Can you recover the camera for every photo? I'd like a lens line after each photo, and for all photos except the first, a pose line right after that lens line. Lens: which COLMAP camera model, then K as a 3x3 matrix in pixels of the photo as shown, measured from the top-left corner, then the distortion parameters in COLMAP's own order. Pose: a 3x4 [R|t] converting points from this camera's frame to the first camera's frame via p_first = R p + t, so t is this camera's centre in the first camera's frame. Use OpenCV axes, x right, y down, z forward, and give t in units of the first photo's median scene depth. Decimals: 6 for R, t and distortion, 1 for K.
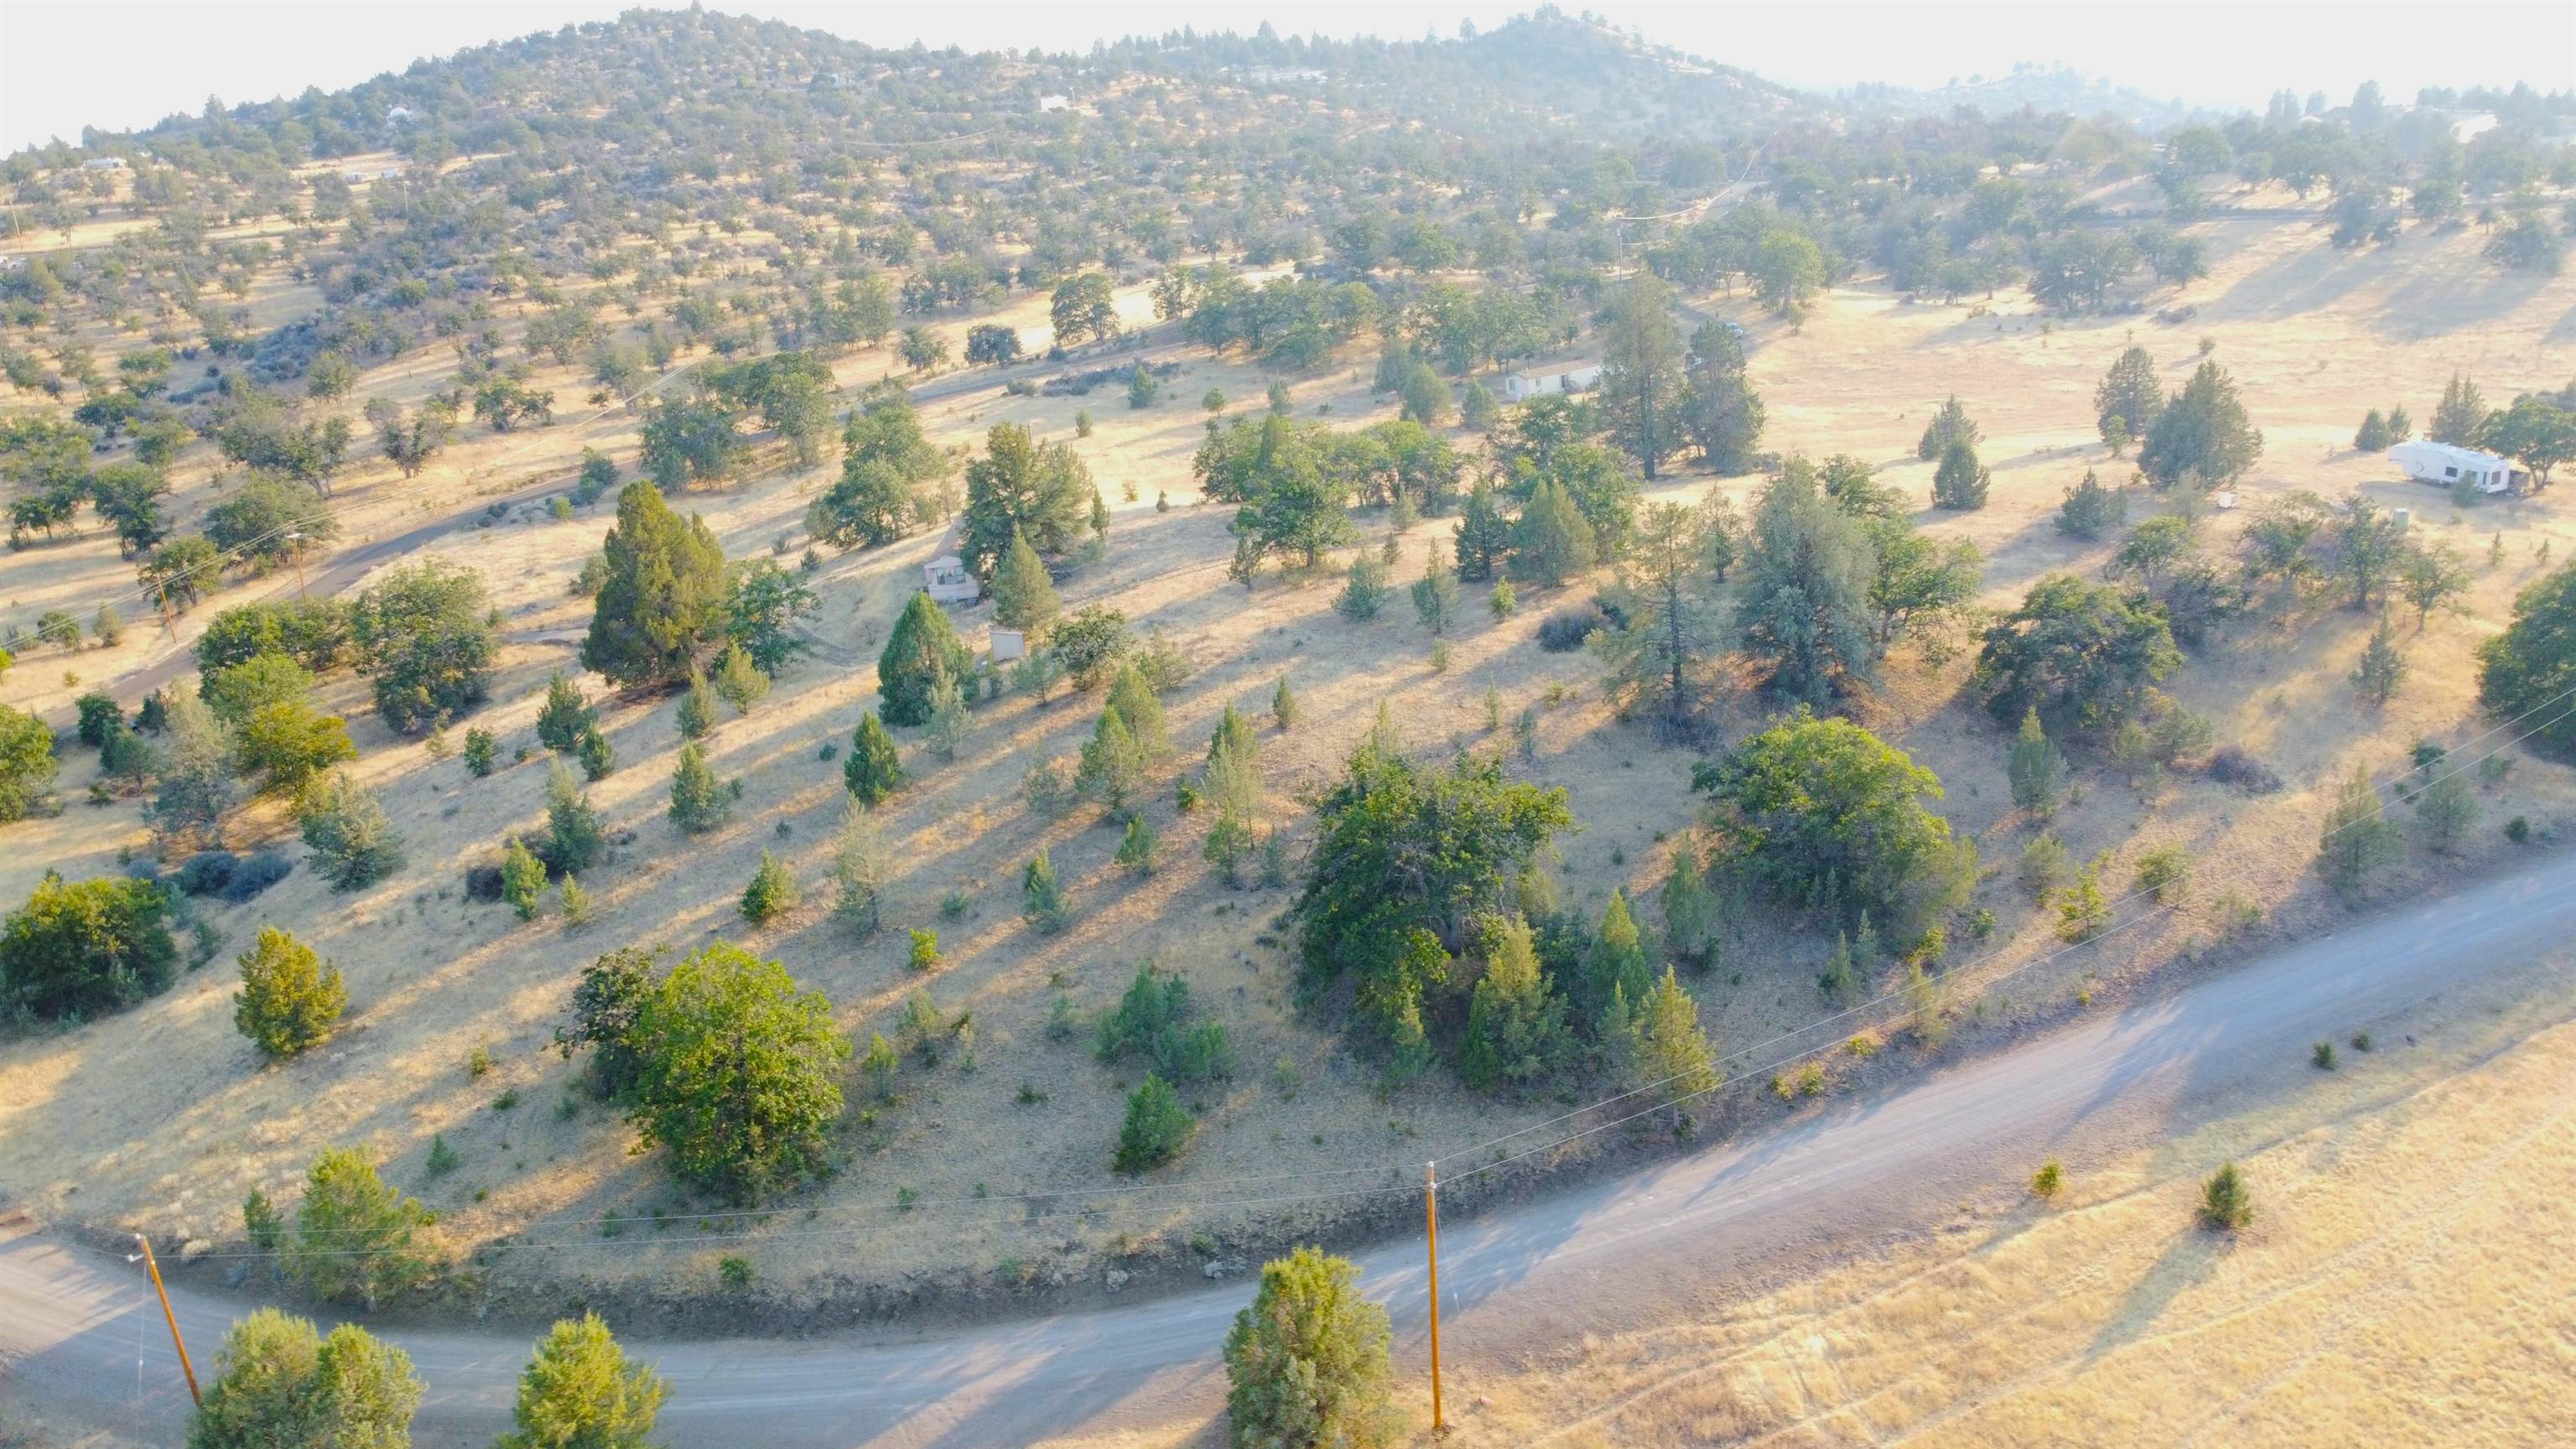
lens RADIAL K [[1950.5, 0, 1268.1], [0, 1950.5, 703.8], [0, 0, 1]] dist [-0.004722, -0.008840]
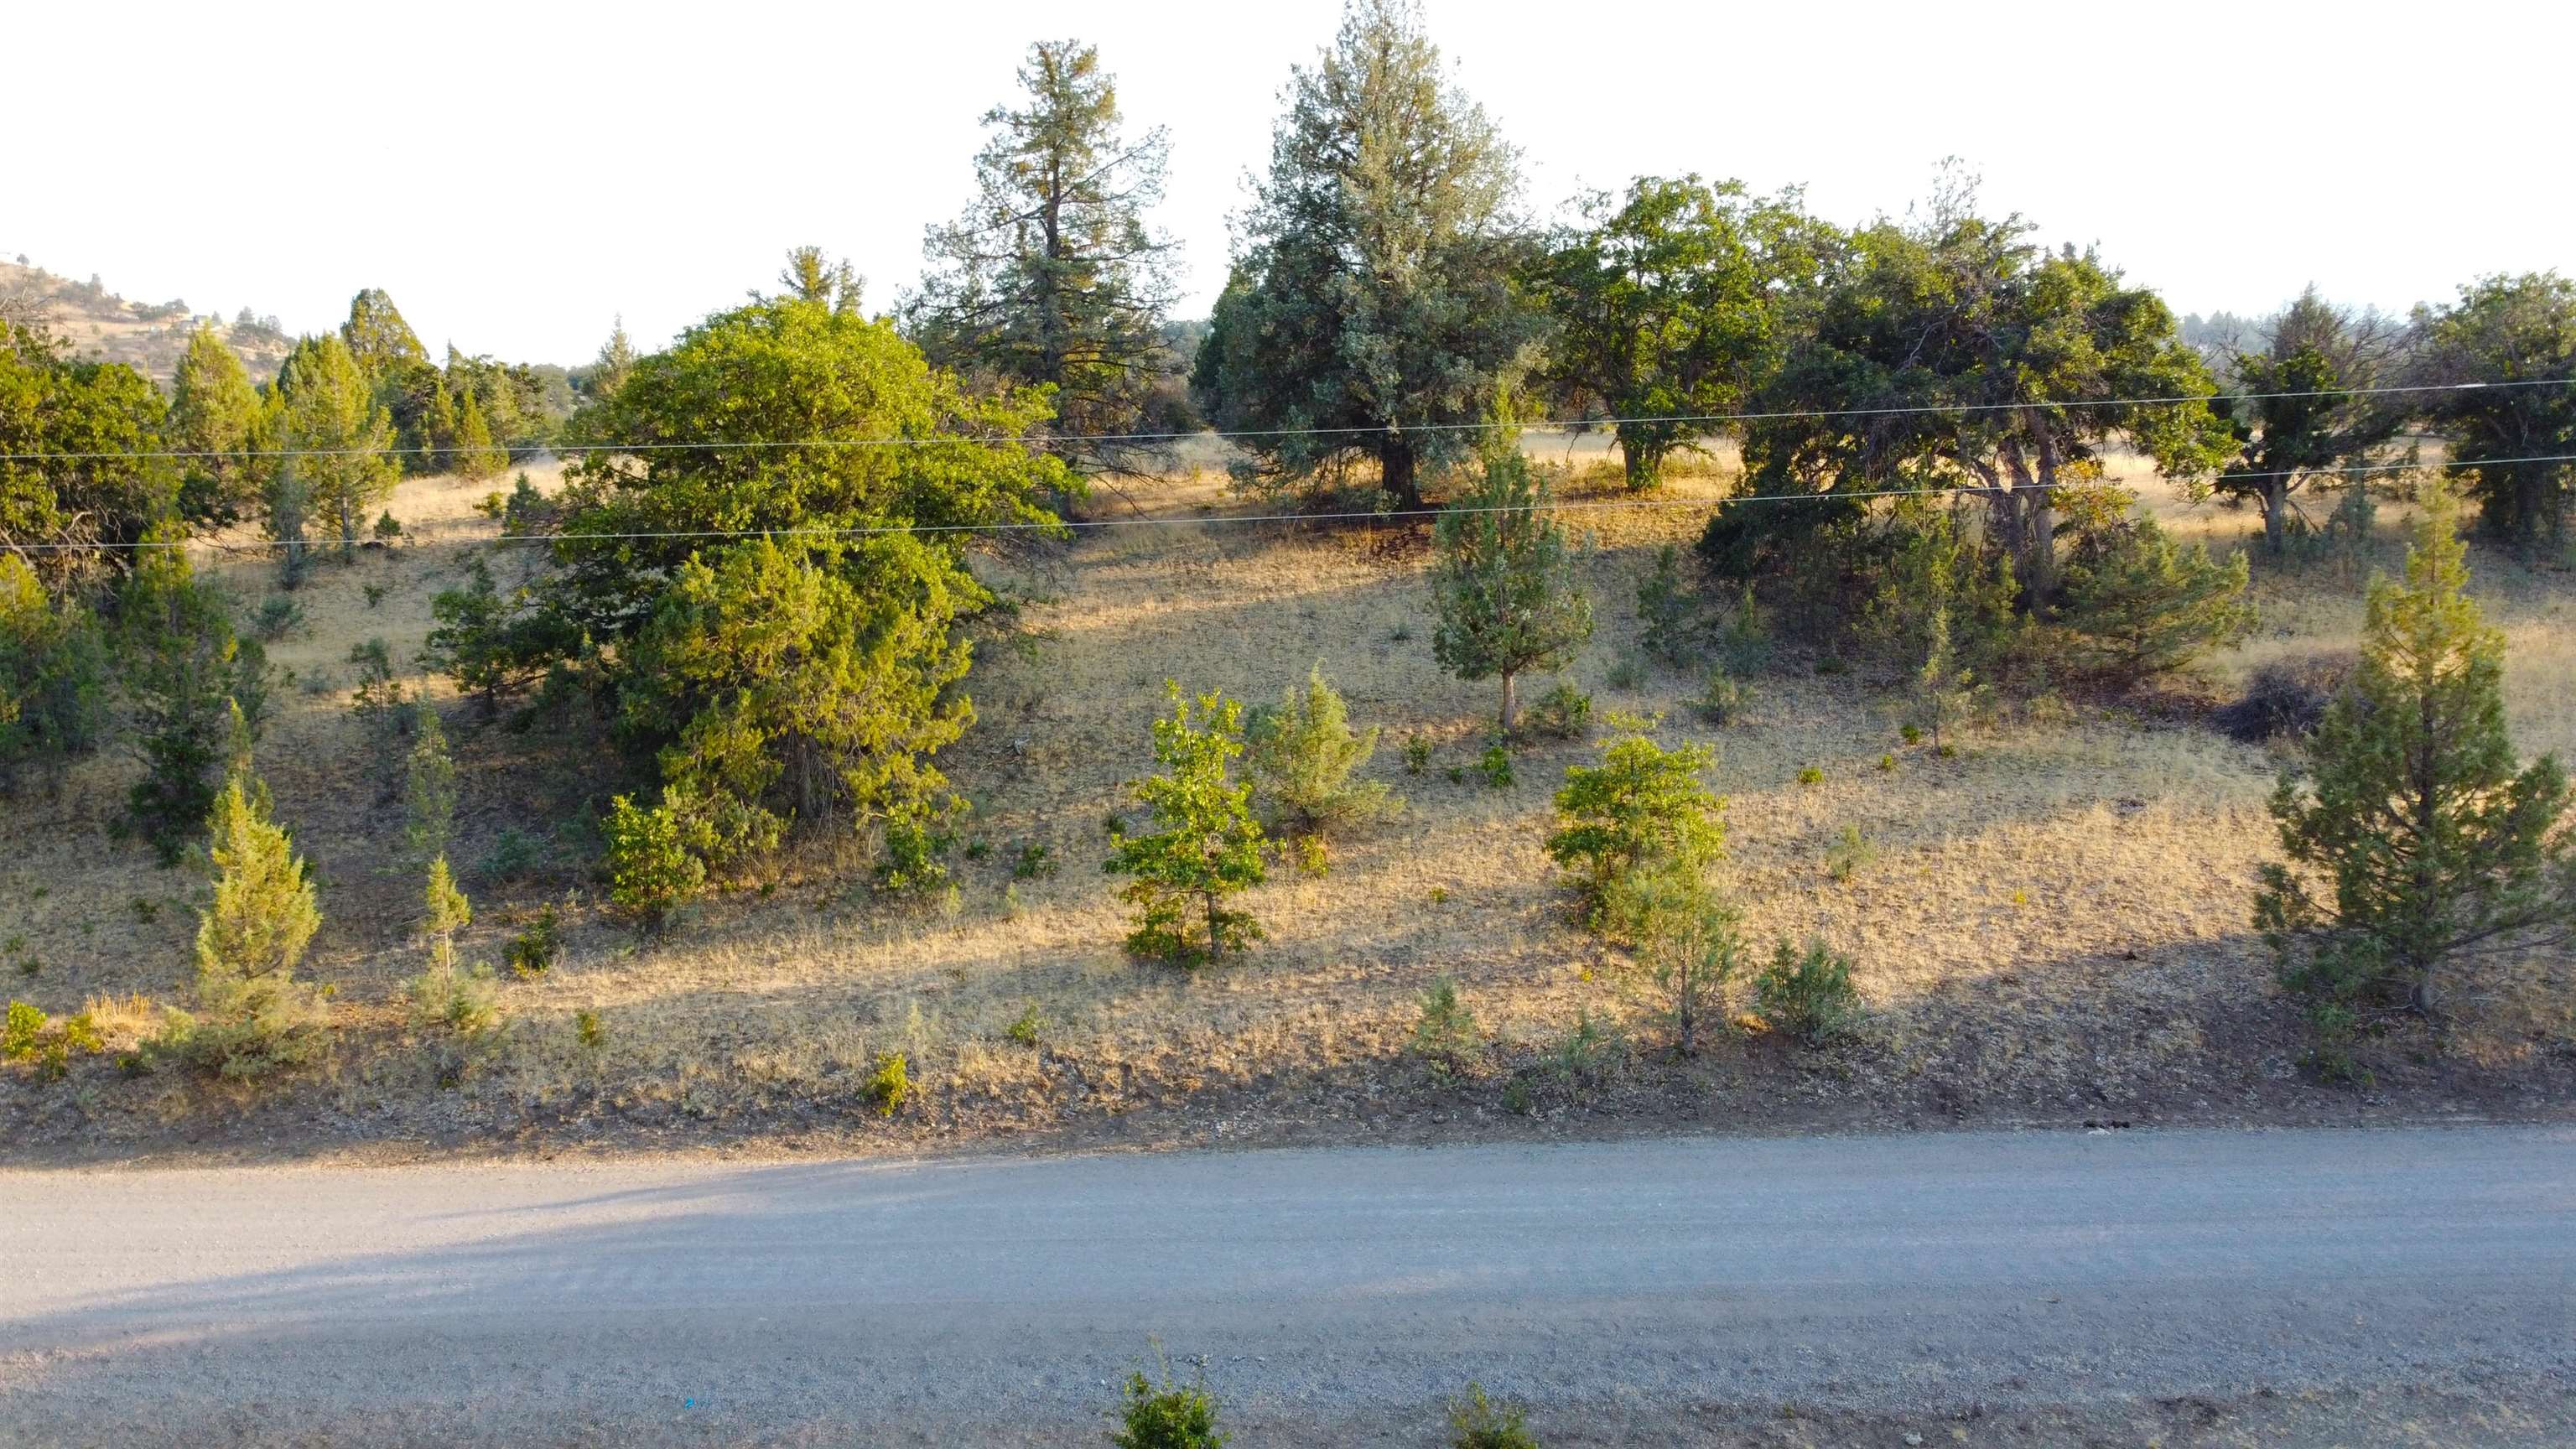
lens RADIAL K [[1950.5, 0, 1280.9], [0, 1950.5, 743.9], [0, 0, 1]] dist [-0.004722, -0.008840]
pose [[0.891966, 0.119029, -0.436151, 0.490818], [-0.180247, 0.978358, -0.101620, 0.103777], [0.414616, 0.169257, 0.894117, 0.653365]]
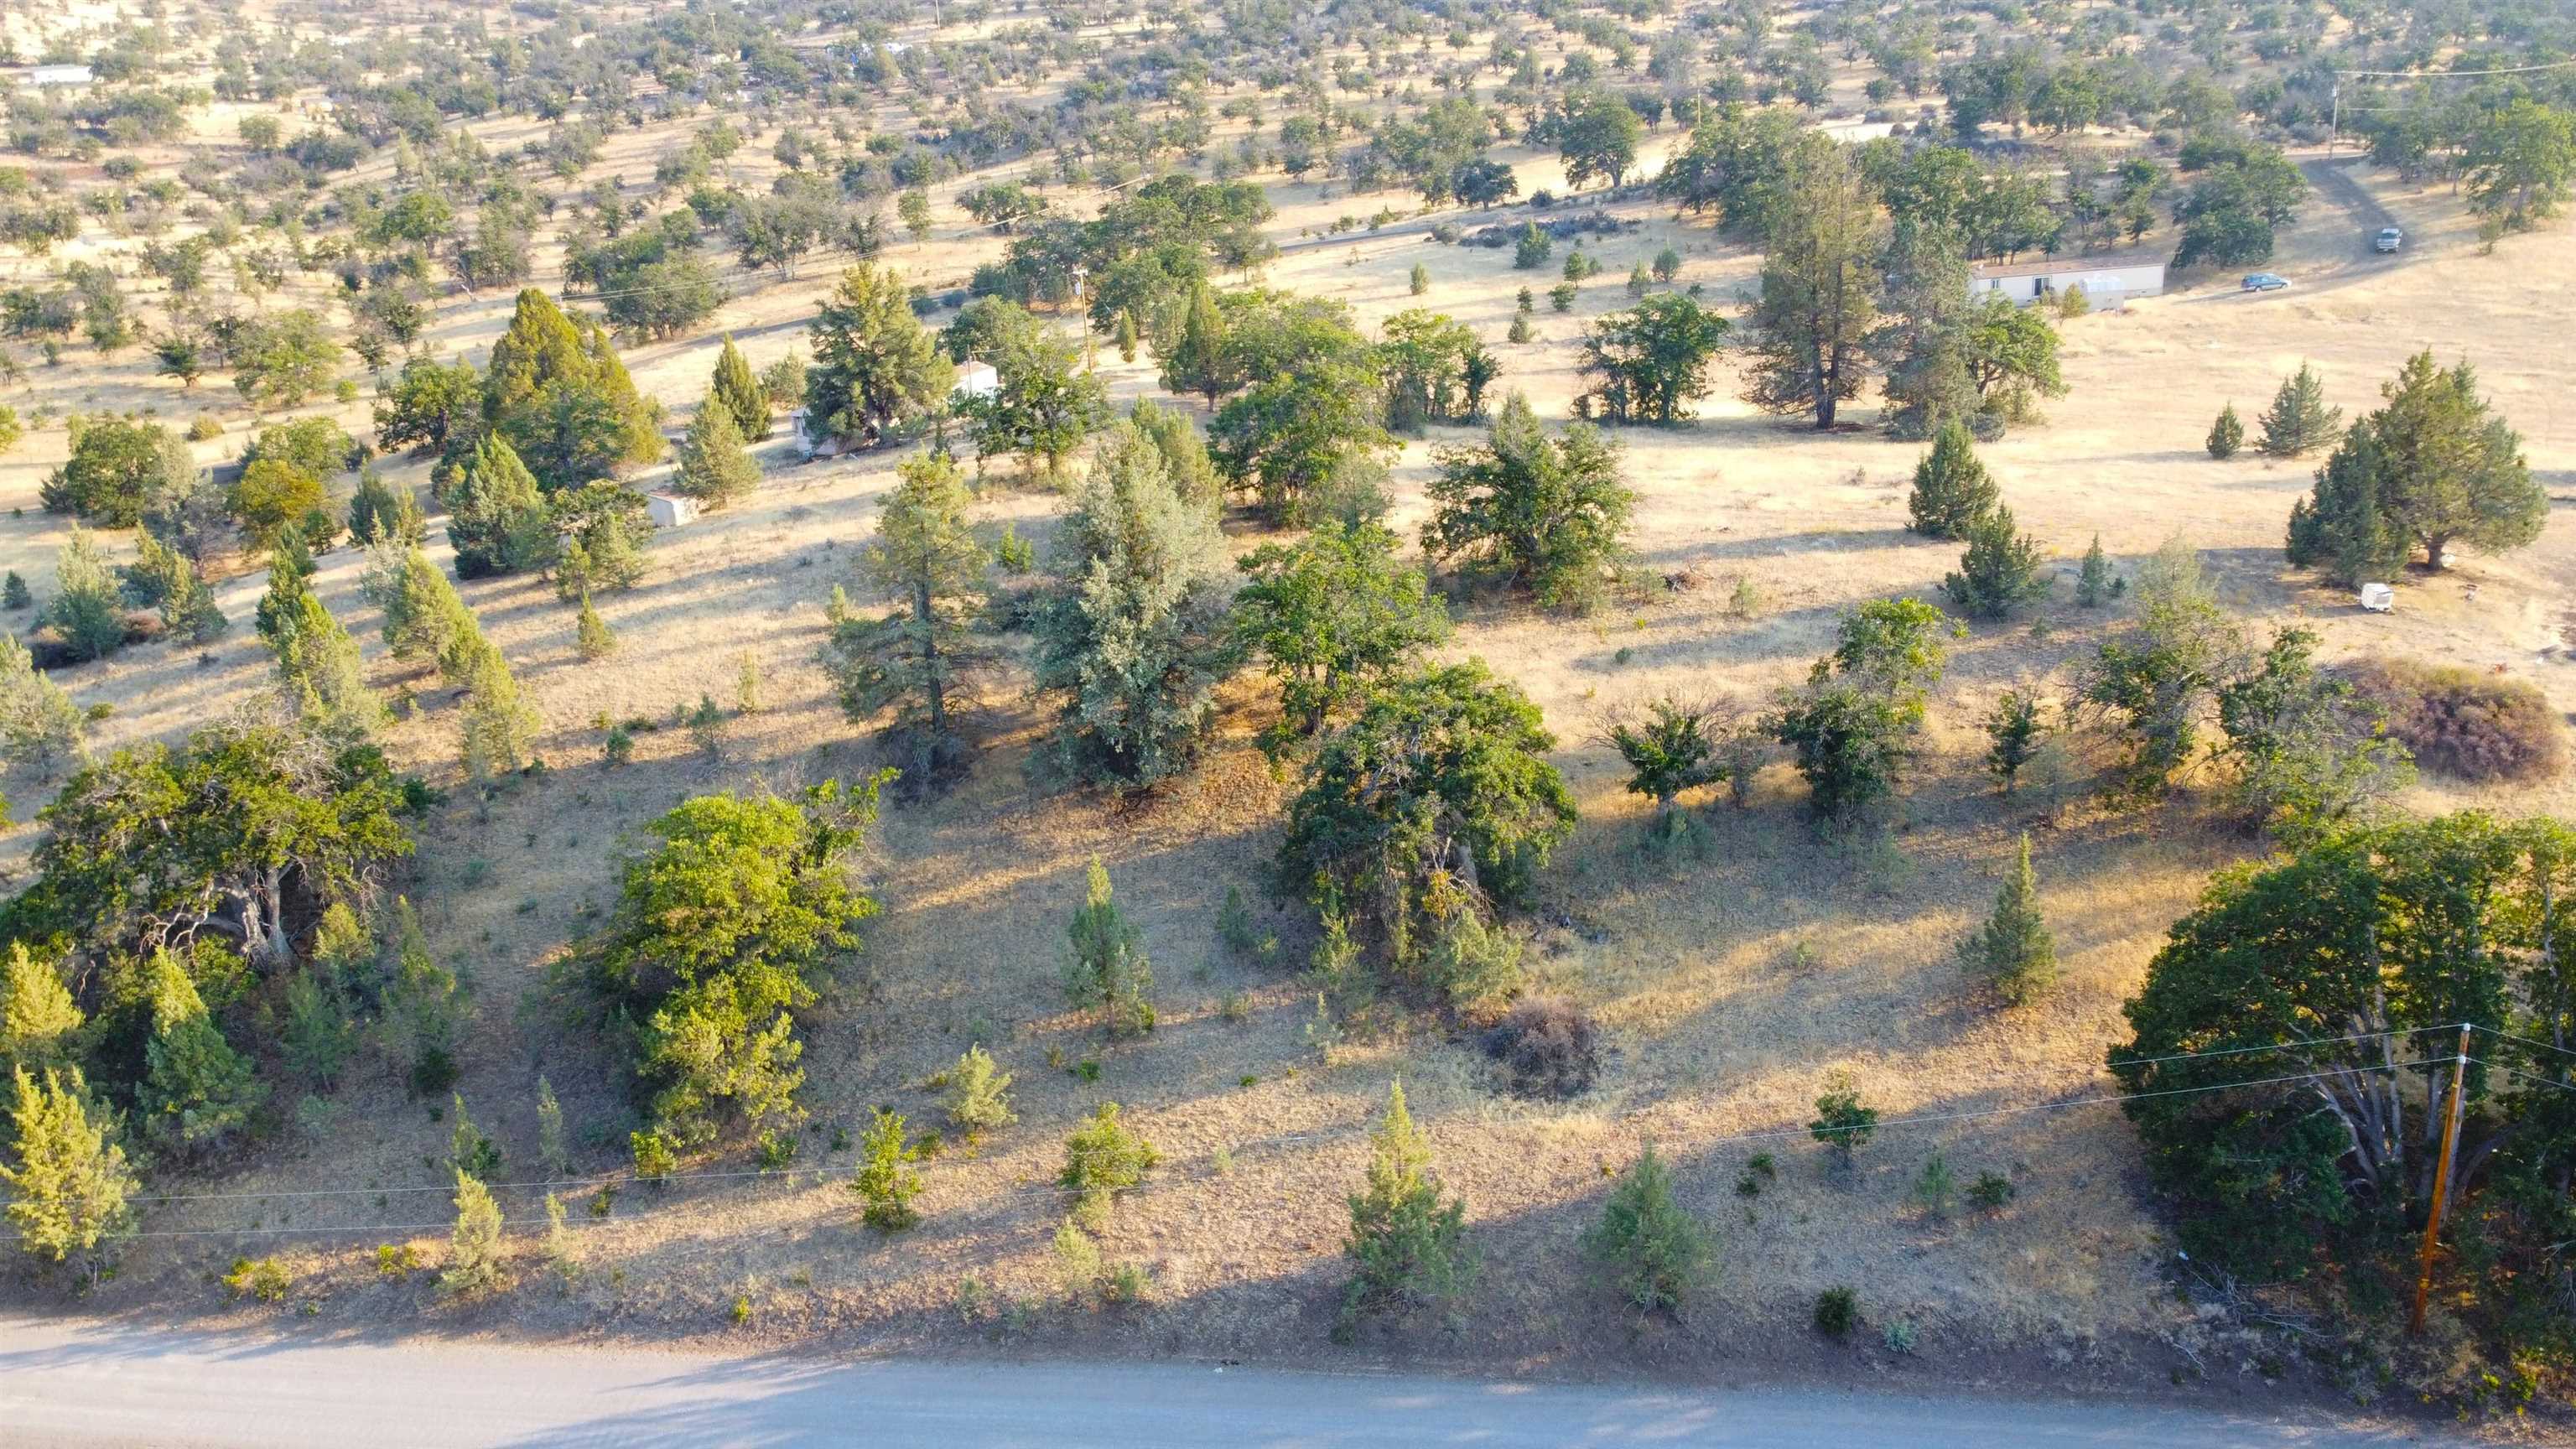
lens RADIAL K [[1950.5, 0, 1273.8], [0, 1950.5, 738.6], [0, 0, 1]] dist [-0.004722, -0.008840]
pose [[0.839619, 0.213316, -0.499535, 0.712071], [-0.162513, 0.976185, 0.143708, -0.127263], [0.518294, -0.039479, 0.854291, 0.470523]]
